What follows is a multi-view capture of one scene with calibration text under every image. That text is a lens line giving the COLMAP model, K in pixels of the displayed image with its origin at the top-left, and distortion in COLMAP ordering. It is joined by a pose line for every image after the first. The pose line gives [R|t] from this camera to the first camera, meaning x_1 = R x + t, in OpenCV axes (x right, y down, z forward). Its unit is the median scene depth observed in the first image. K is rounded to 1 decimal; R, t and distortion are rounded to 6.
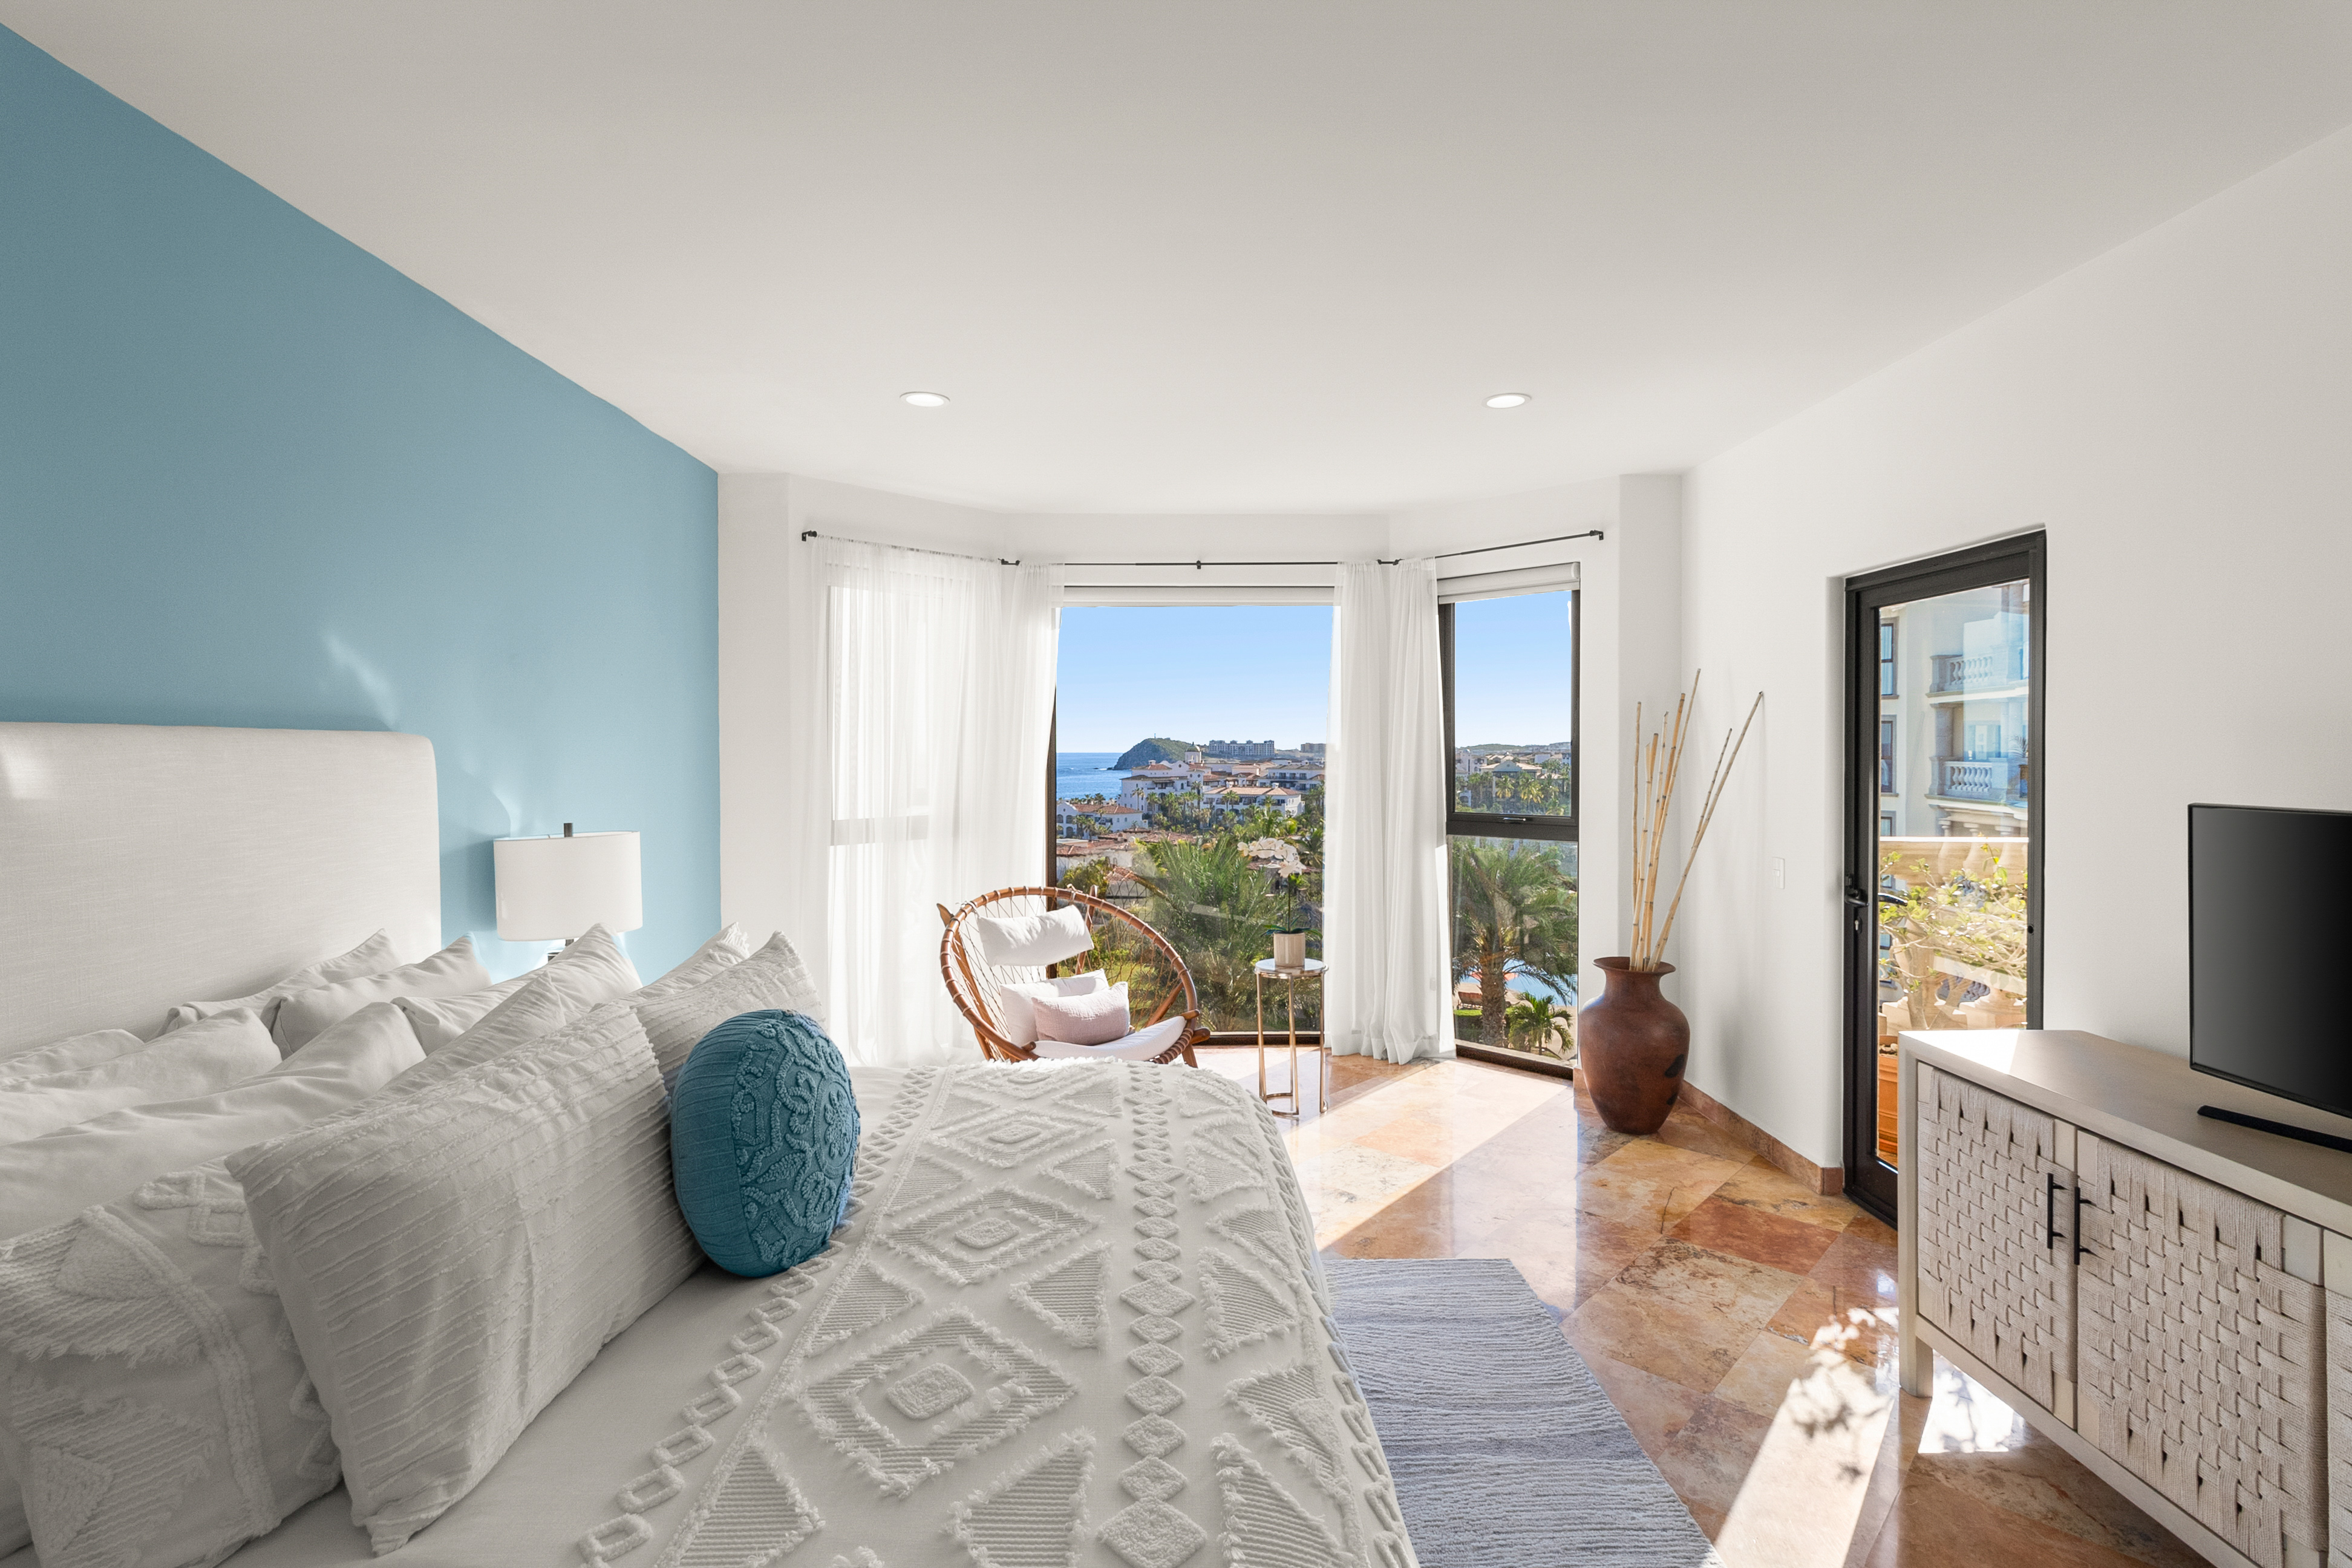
lens RADIAL K [[1104.3, 0, 1195.2], [0, 1104.3, 766.4], [0, 0, 1]] dist [-0.000284, -0.000341]
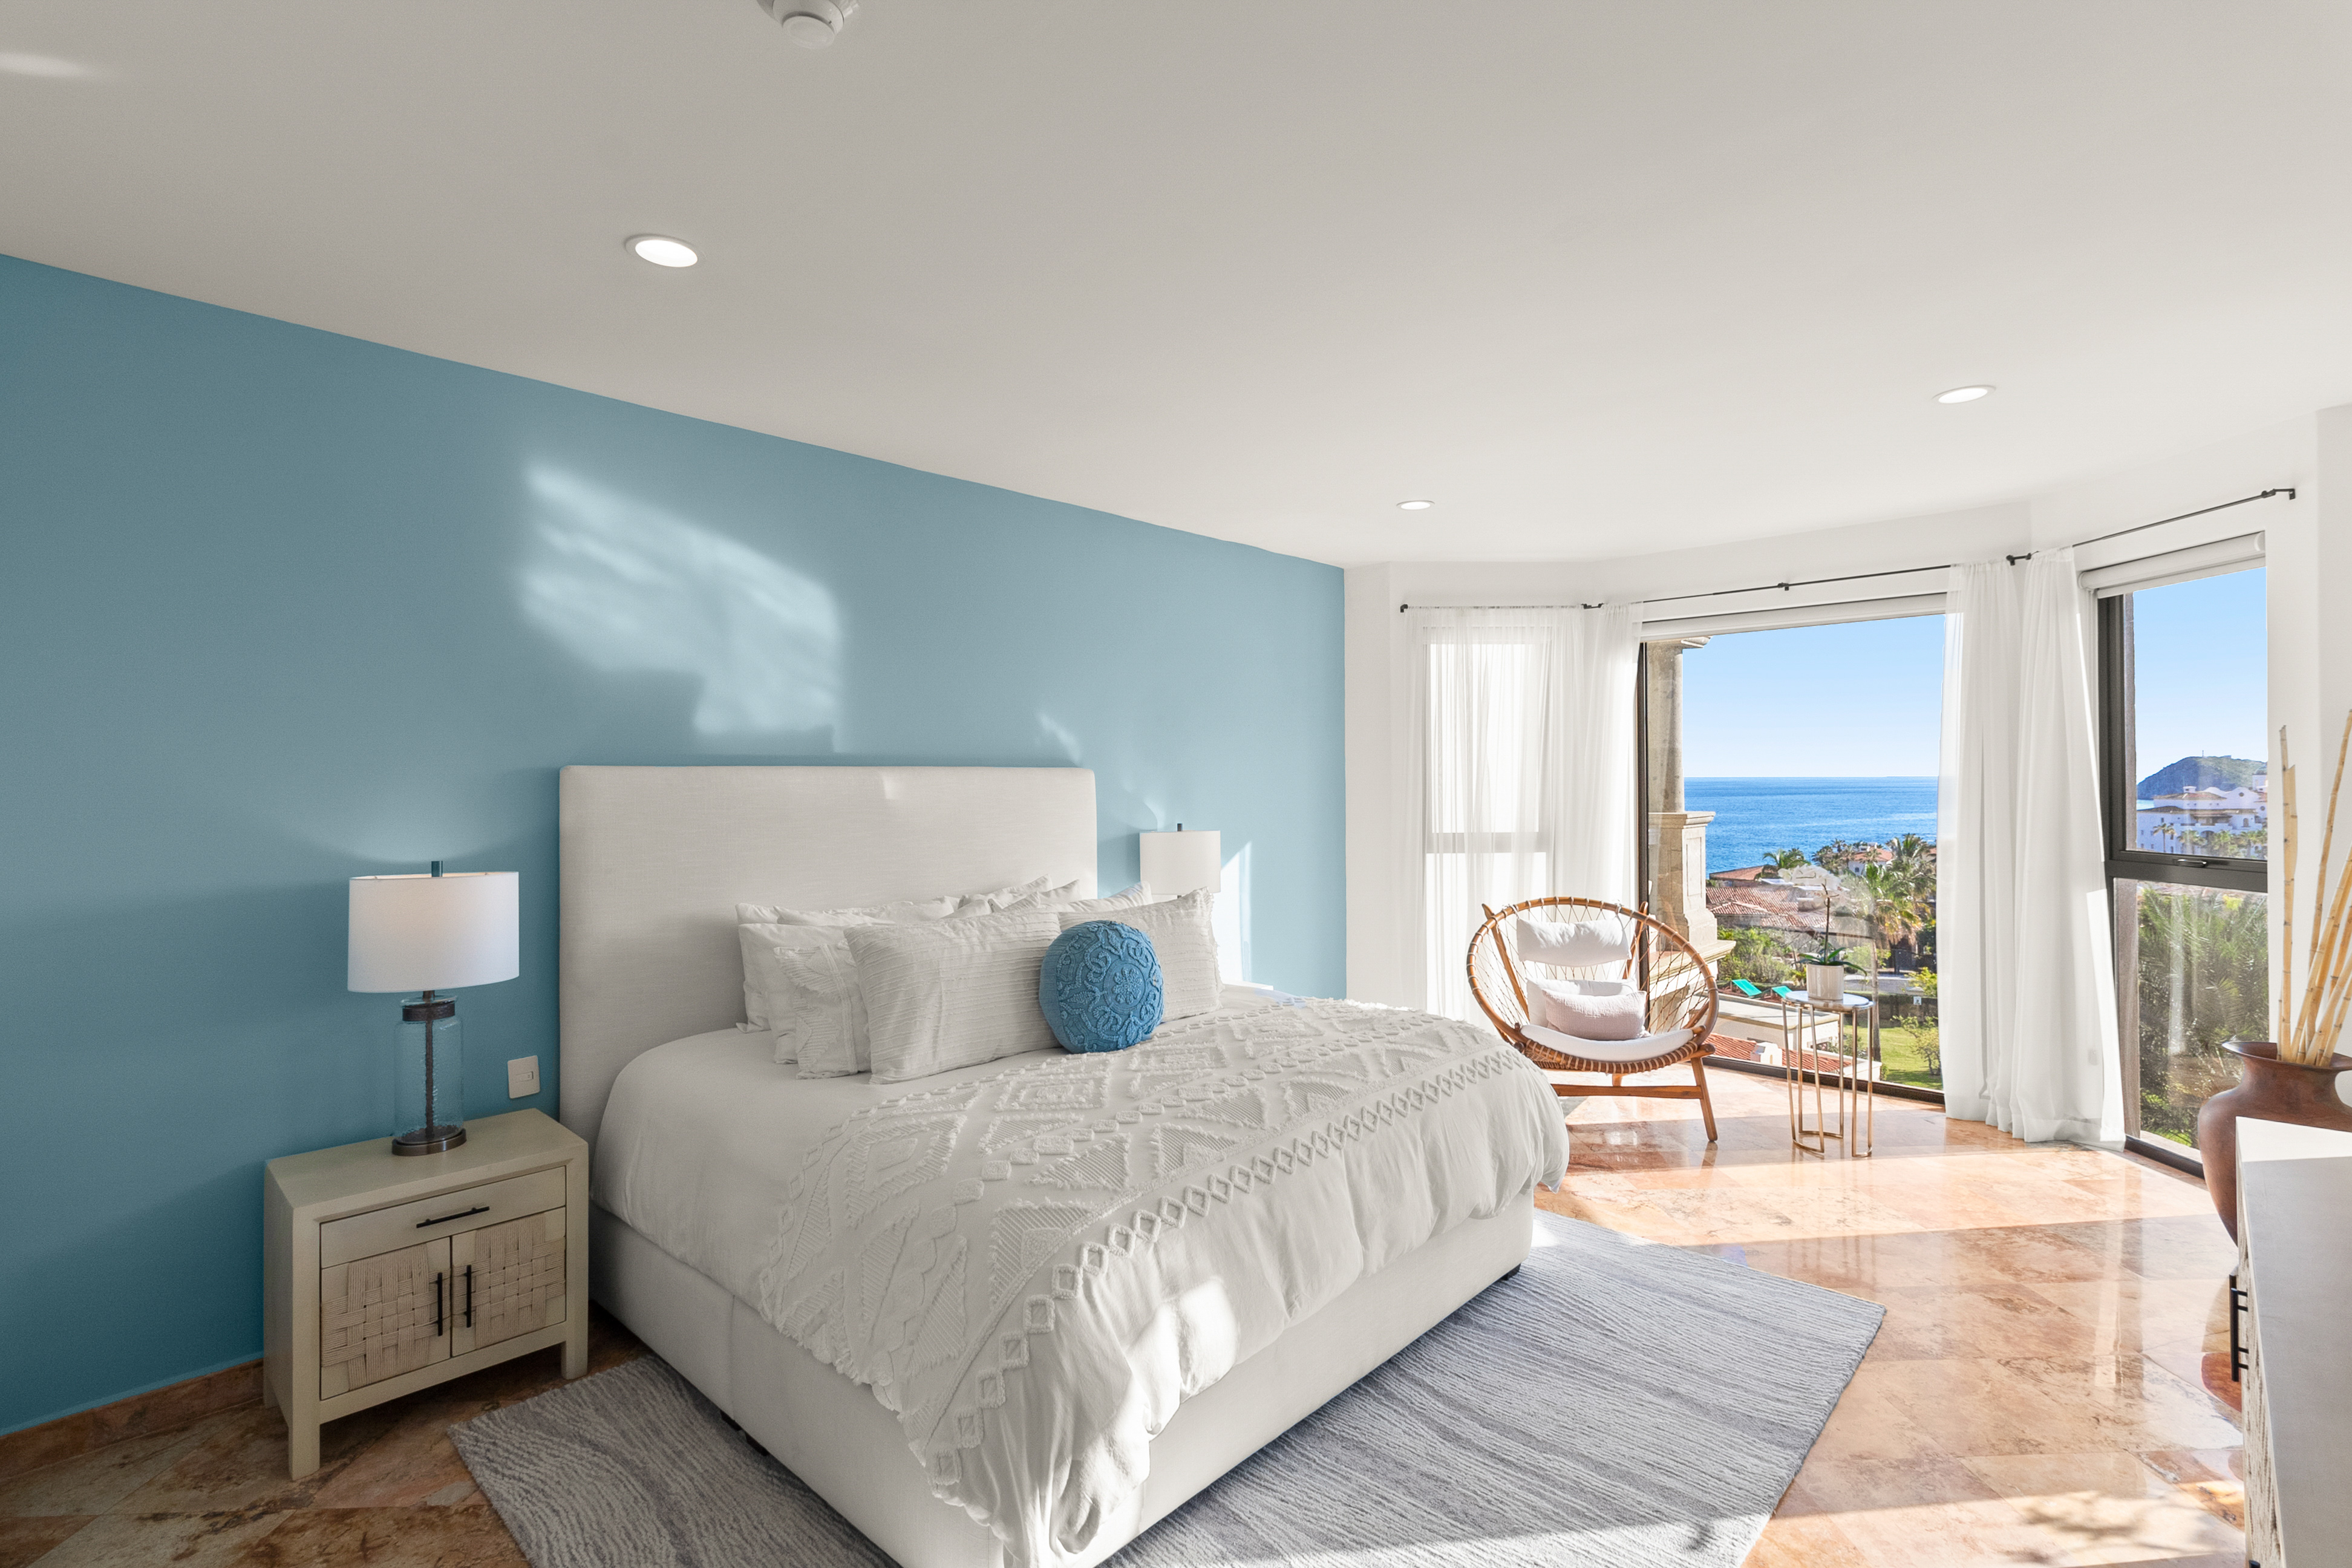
lens RADIAL K [[1104.3, 0, 1195.2], [0, 1104.3, 766.4], [0, 0, 1]] dist [-0.000284, -0.000341]
pose [[0.719292, -0.008183, -0.694659, 0.363190], [-0.007117, 0.999791, -0.019147, -0.000155], [0.694671, 0.018716, 0.719084, -0.080760]]
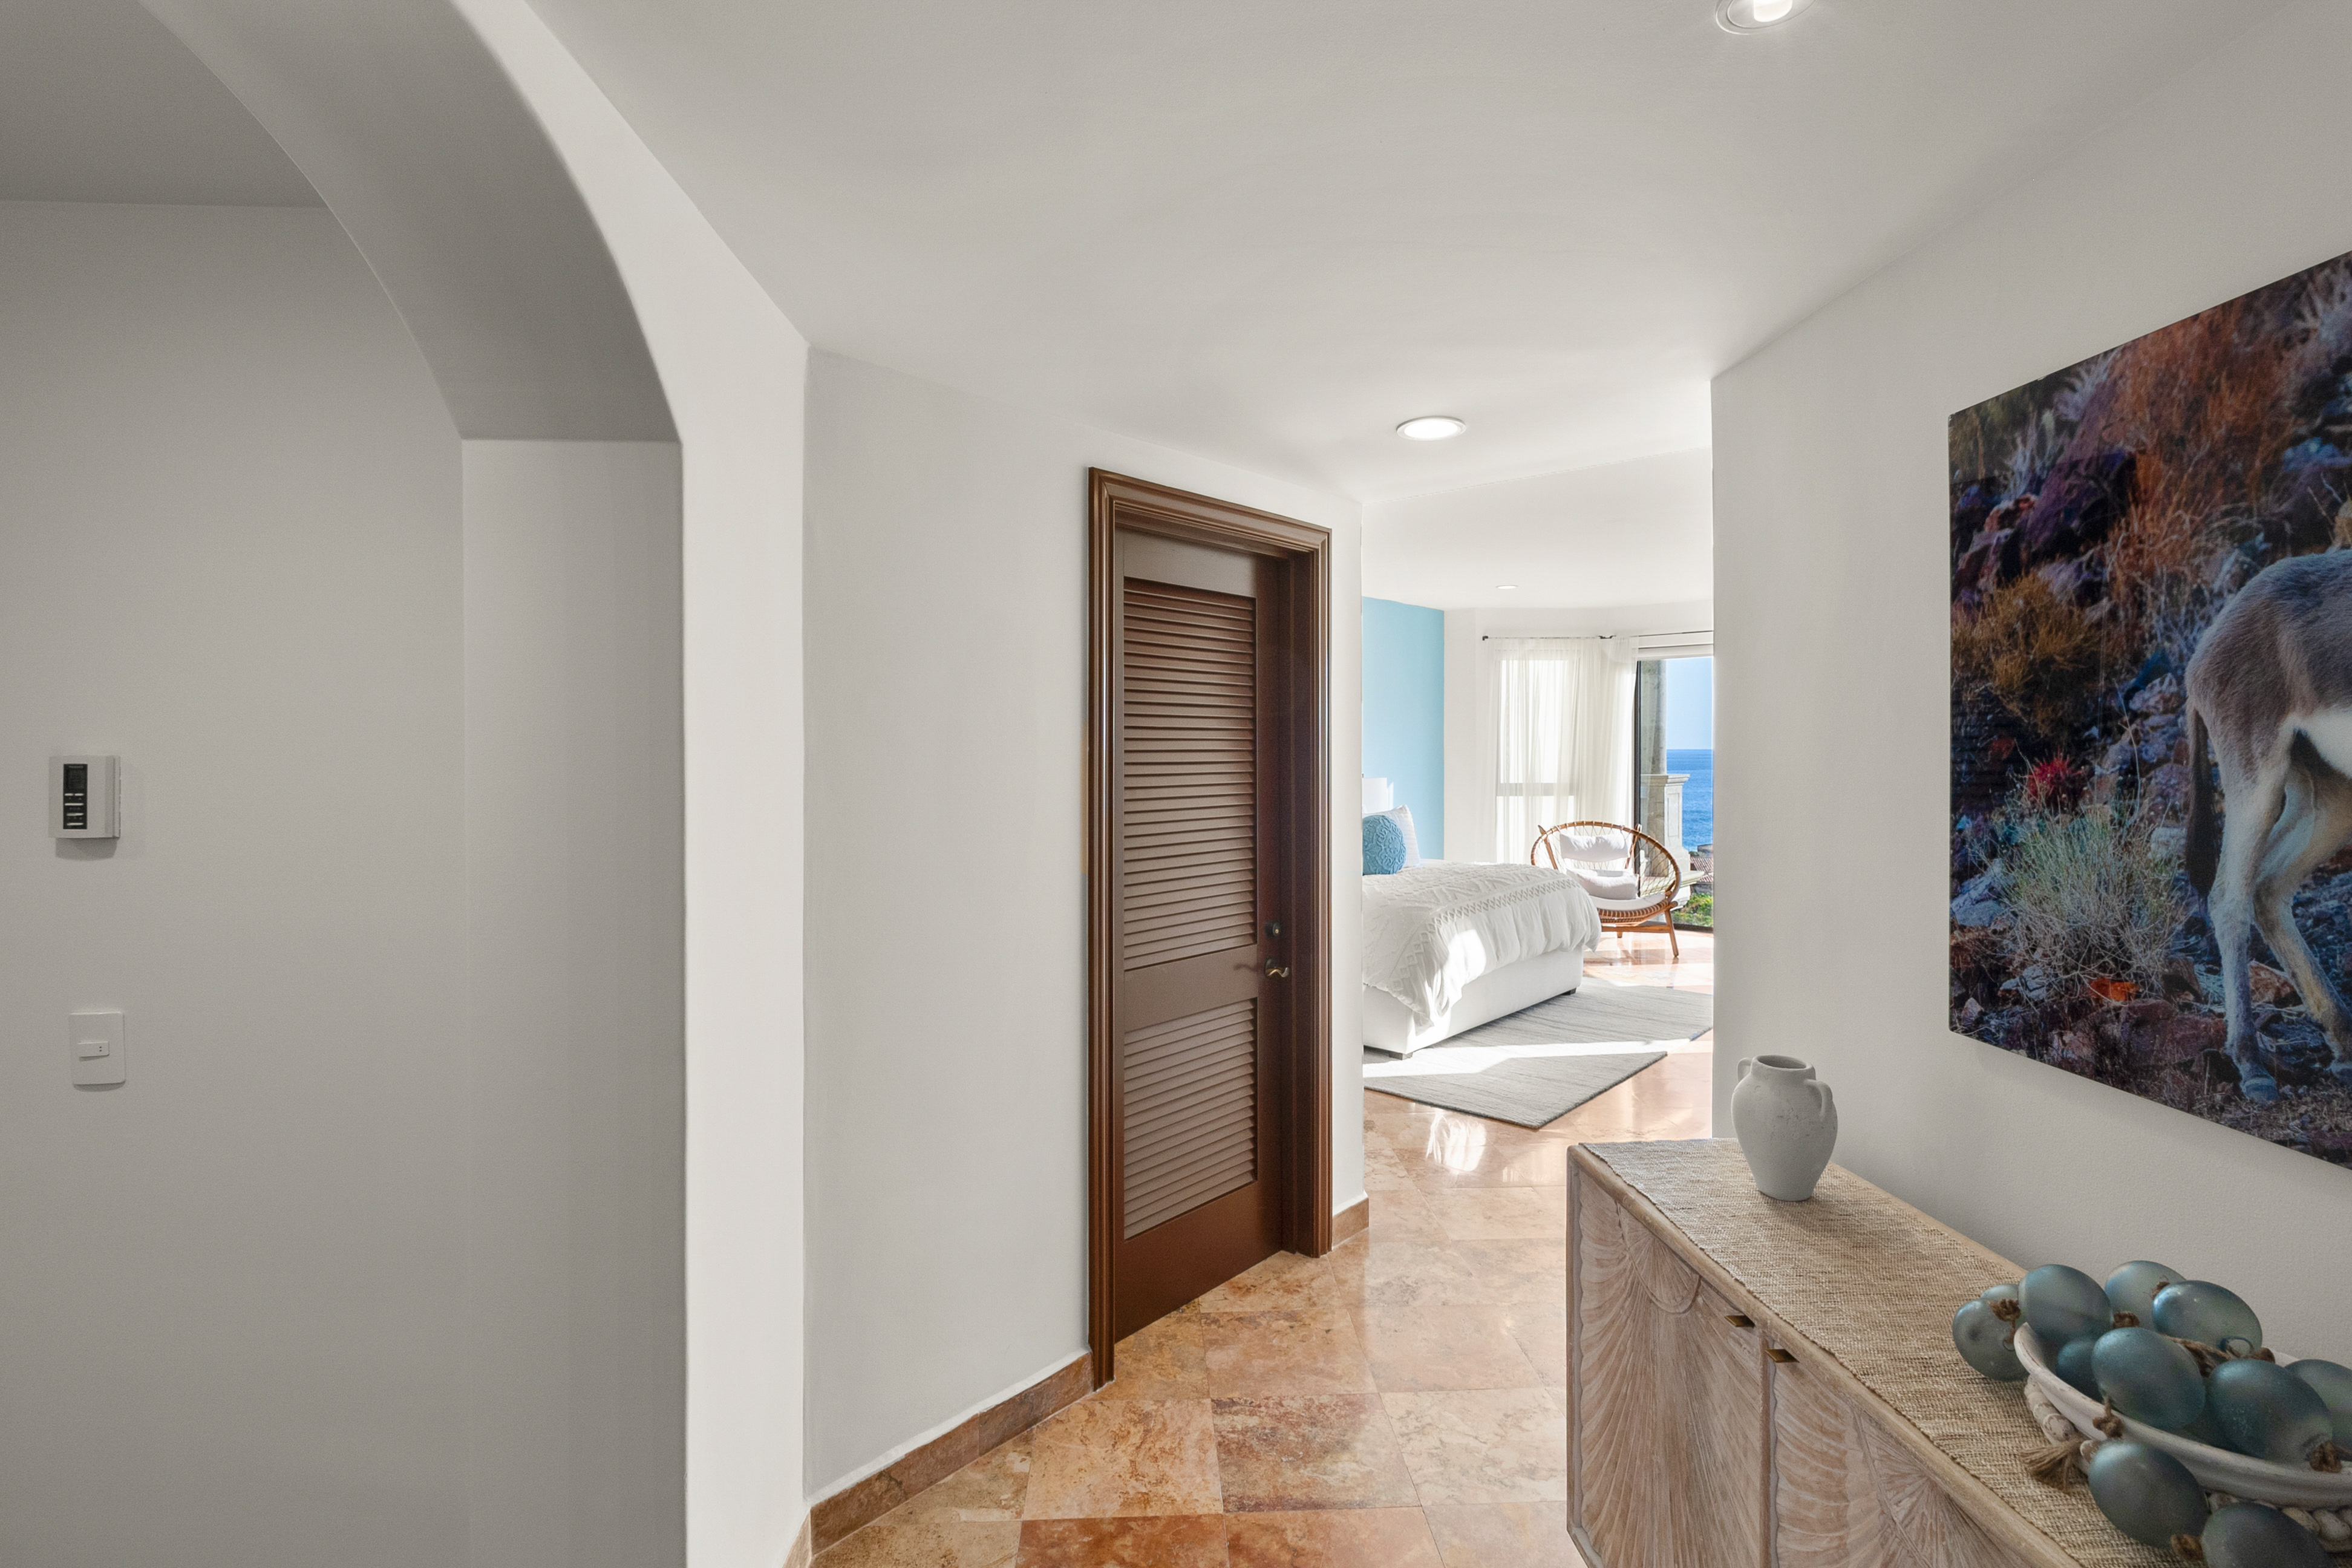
lens RADIAL K [[1104.3, 0, 1195.2], [0, 1104.3, 766.4], [0, 0, 1]] dist [-0.000284, -0.000341]
pose [[0.725295, 0.010676, -0.688356, 0.641015], [-0.008774, 0.999942, 0.006264, 0.013218], [0.688382, 0.001496, 0.725346, -0.795991]]
